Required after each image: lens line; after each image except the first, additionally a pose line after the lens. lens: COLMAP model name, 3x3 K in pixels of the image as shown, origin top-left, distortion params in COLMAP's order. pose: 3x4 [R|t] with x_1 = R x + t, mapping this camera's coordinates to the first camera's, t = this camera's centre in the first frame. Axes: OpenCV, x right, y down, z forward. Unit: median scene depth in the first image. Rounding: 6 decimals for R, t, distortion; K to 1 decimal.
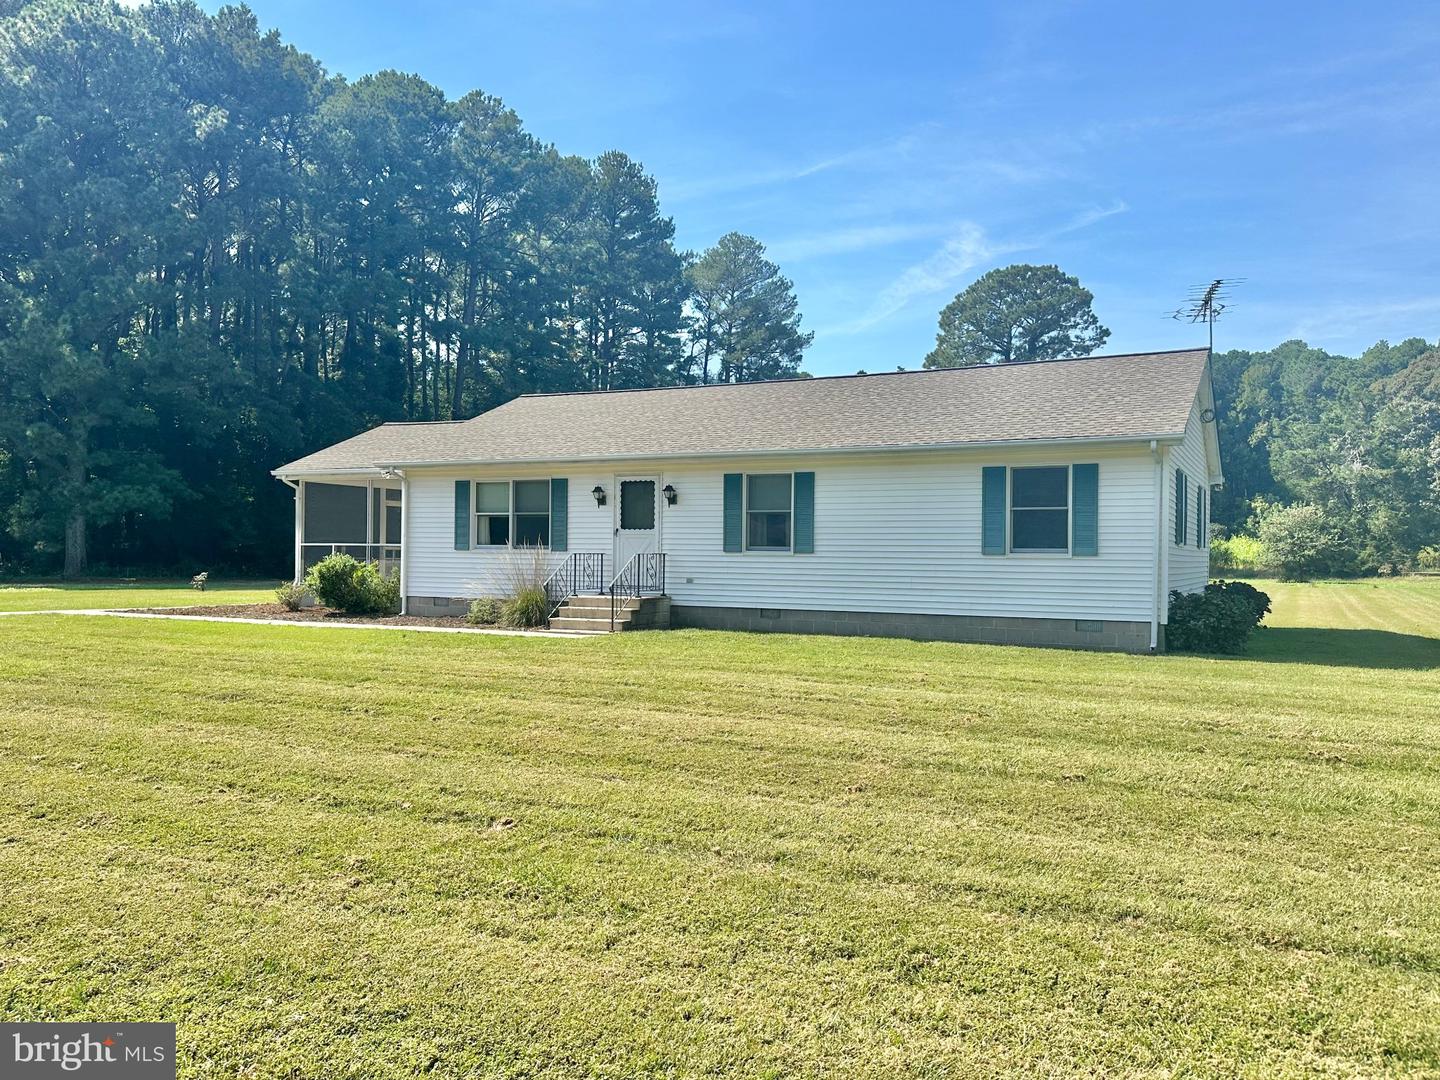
lens RADIAL K [[1144.1, 0, 720.0], [0, 1144.1, 540.0], [0, 0, 1]] dist [0.126279, -0.176607]
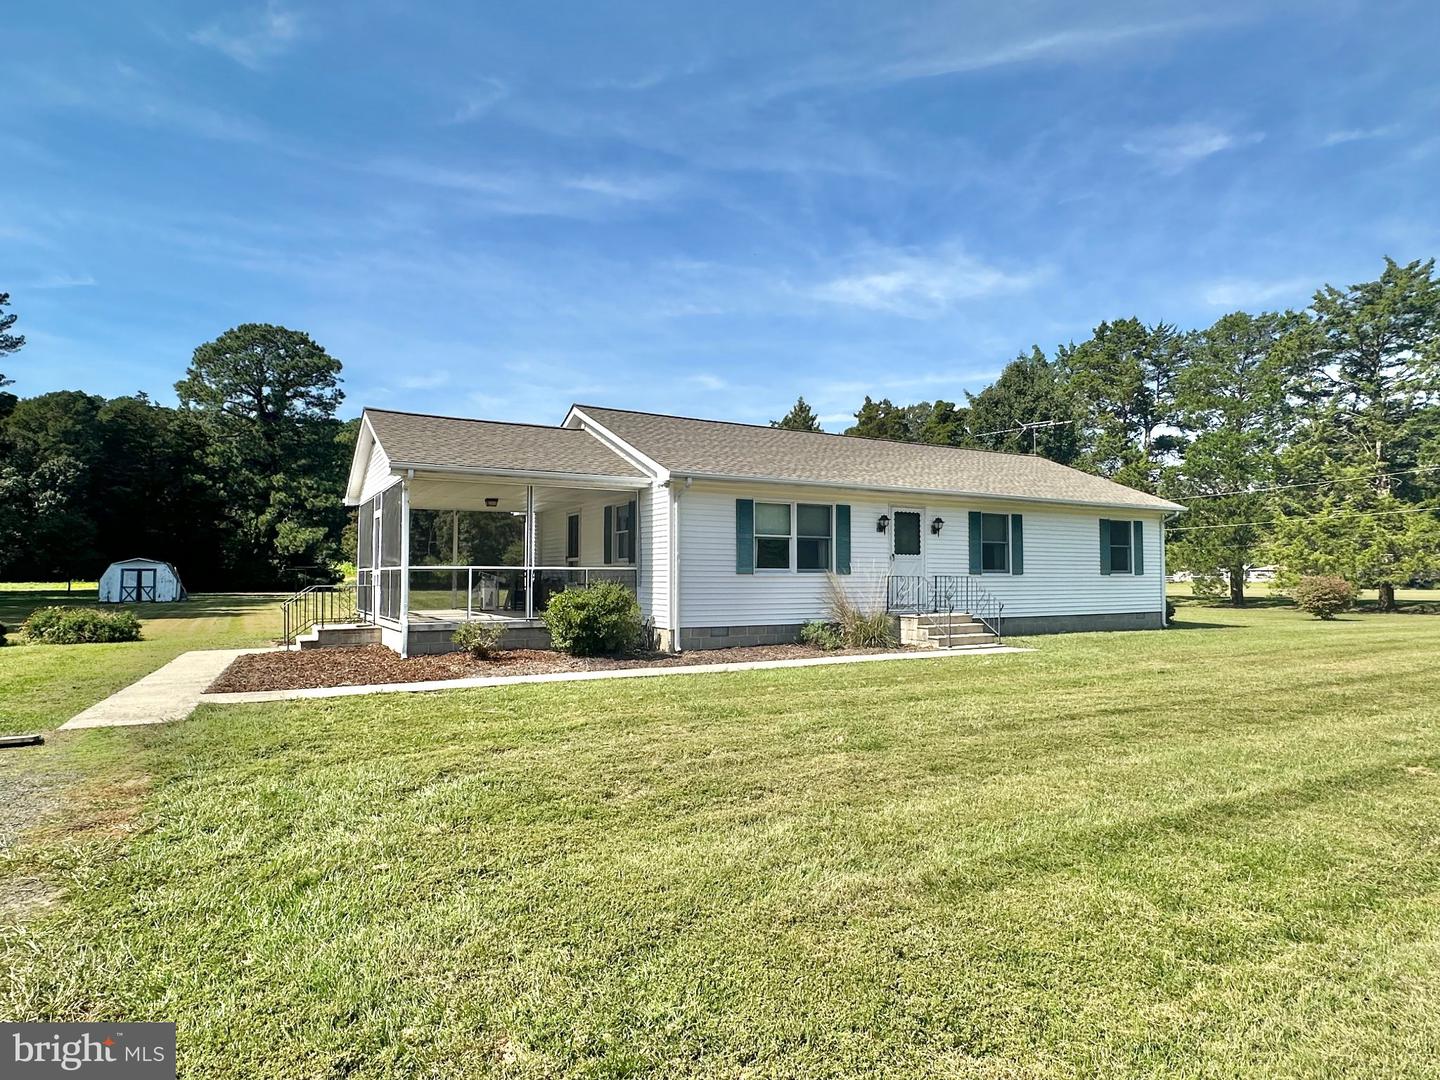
lens RADIAL K [[830.8, 0, 720.0], [0, 830.8, 540.0], [0, 0, 1]] dist [-0.006551, -0.000601]
pose [[0.540123, 0.024803, 0.841220, -0.797034], [-0.005531, 0.999649, -0.025924, -0.001350], [-0.841568, 0.009350, 0.540071, 0.655279]]
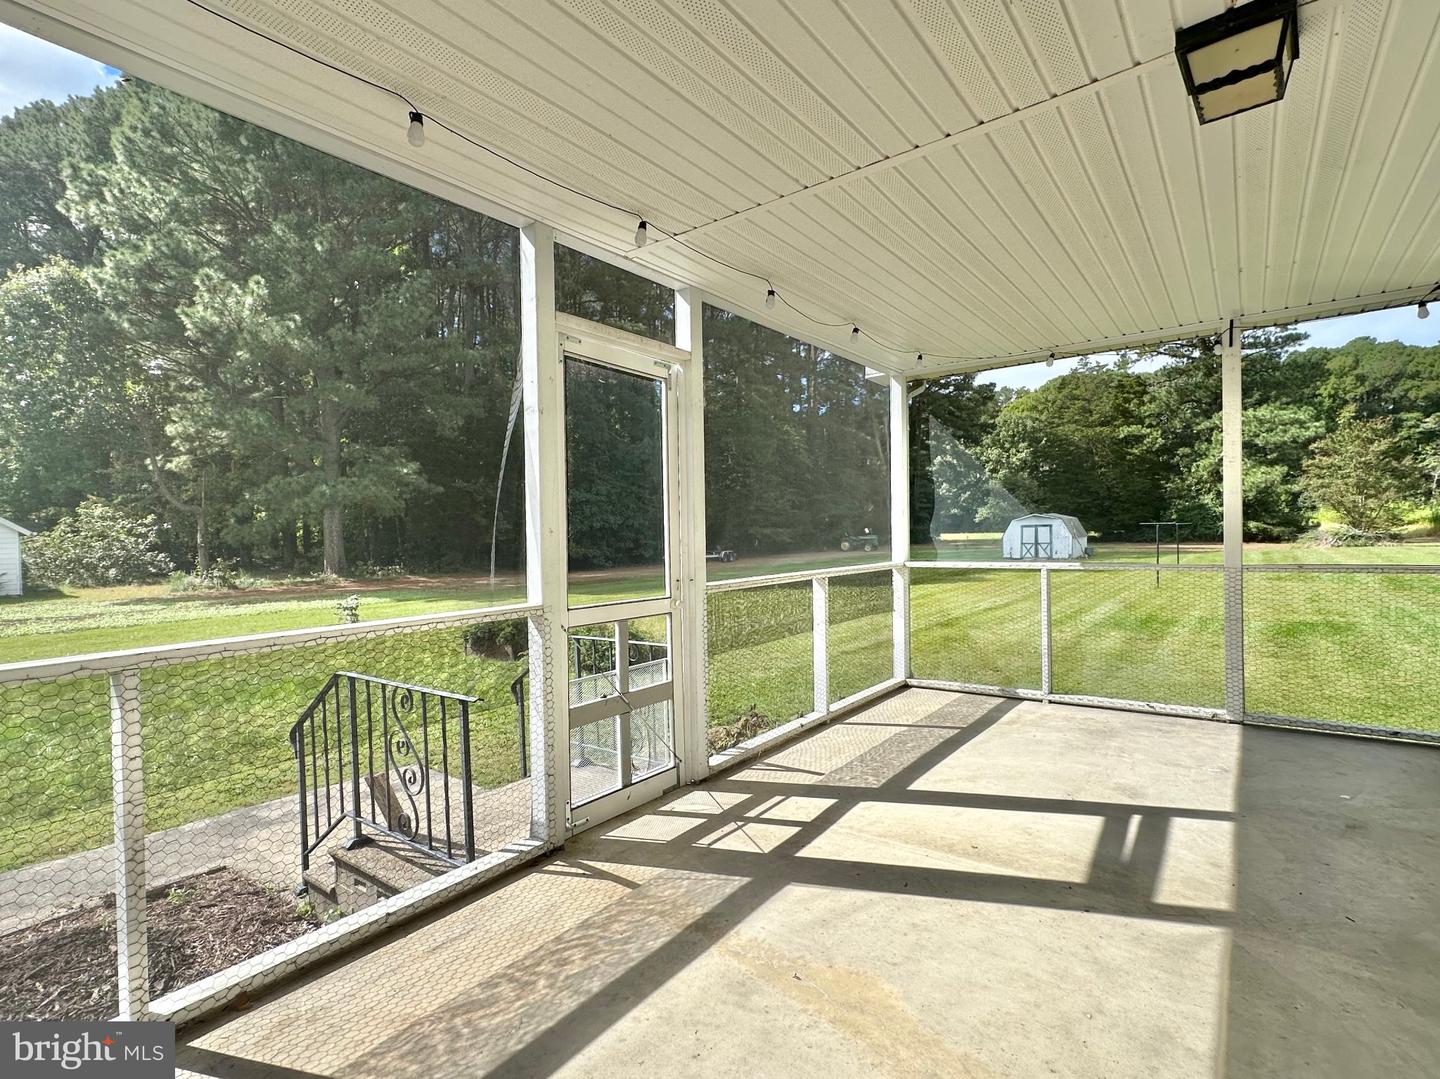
lens RADIAL K [[697.6, 0, 720.0], [0, 697.6, 539.5], [0, 0, 1]] dist [-0.001061, -0.000374]
pose [[0.984243, -0.032240, -0.173858, -0.315656], [0.036565, 0.999095, 0.021735, -0.004818], [0.173000, -0.027750, 0.984531, 1.160731]]
